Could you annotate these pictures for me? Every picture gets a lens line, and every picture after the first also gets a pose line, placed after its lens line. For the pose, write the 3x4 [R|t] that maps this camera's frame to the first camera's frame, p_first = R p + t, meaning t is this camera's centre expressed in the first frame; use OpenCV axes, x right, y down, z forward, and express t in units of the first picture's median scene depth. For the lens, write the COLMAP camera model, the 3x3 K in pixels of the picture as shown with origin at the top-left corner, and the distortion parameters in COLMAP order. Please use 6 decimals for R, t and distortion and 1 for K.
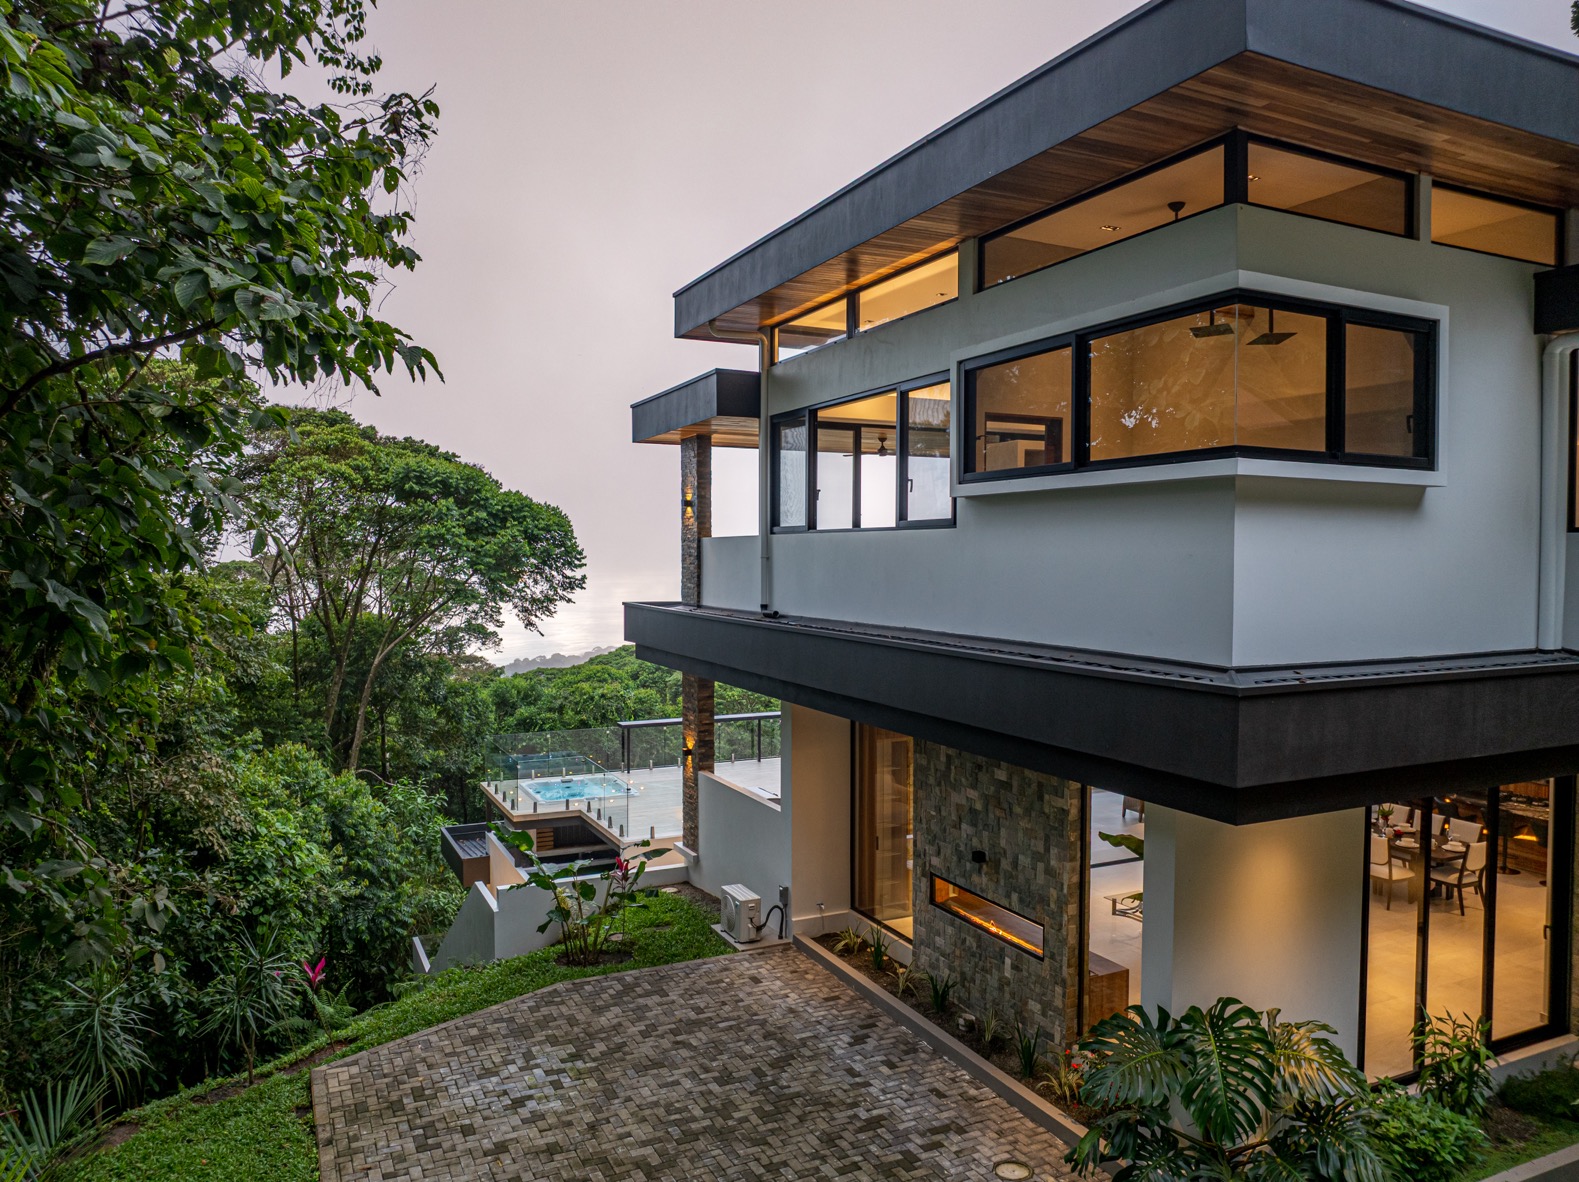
lens RADIAL K [[1121.0, 0, 789.5], [0, 1121.0, 591.0], [0, 0, 1]] dist [-0.037912, 0.000792]
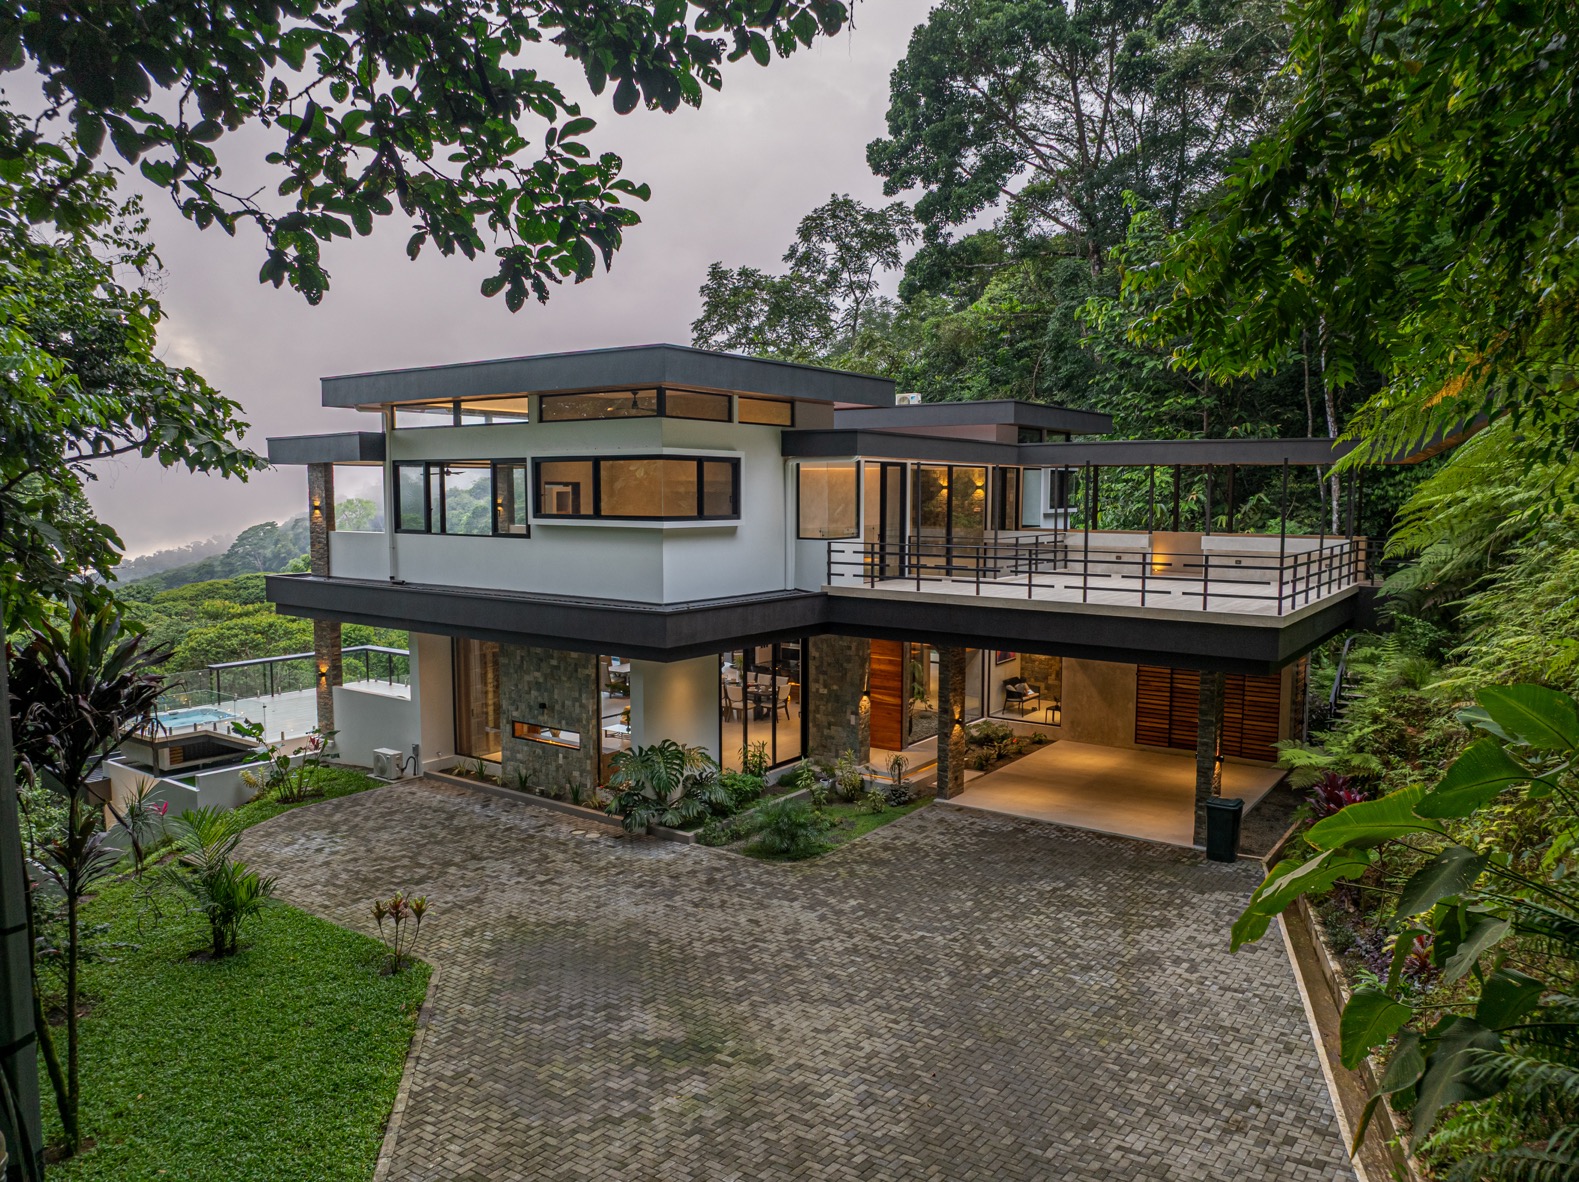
lens RADIAL K [[1101.4, 0, 791.0], [0, 1101.4, 593.6], [0, 0, 1]] dist [-0.041710, 0.006932]
pose [[0.877614, -0.044527, 0.477296, -0.380389], [0.015564, 0.997798, 0.064467, -0.078452], [-0.479115, -0.049148, 0.876375, -0.934757]]
